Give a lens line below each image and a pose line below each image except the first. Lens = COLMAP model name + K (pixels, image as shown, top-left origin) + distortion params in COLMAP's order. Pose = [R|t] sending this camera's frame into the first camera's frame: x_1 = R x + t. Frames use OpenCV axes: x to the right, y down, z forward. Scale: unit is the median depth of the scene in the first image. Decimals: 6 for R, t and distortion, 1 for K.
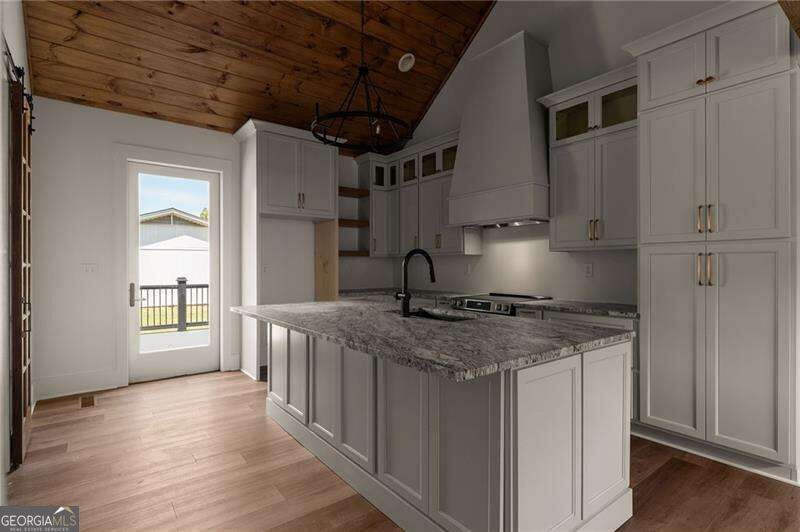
lens RADIAL K [[398.7, 0, 400.0], [0, 398.7, 266.0], [0, 0, 1]] dist [-0.000038, -0.000005]
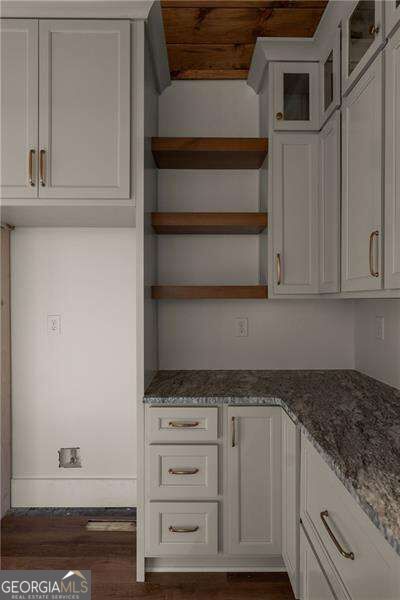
lens RADIAL K [[351.7, 0, 200.0], [0, 351.7, 300.0], [0, 0, 1]] dist [-0.000591, -0.000410]
pose [[0.795921, 0.000421, -0.605401, 0.086126], [-0.001679, 0.999997, -0.001511, -0.021584], [0.605399, 0.002219, 0.795919, 0.667175]]
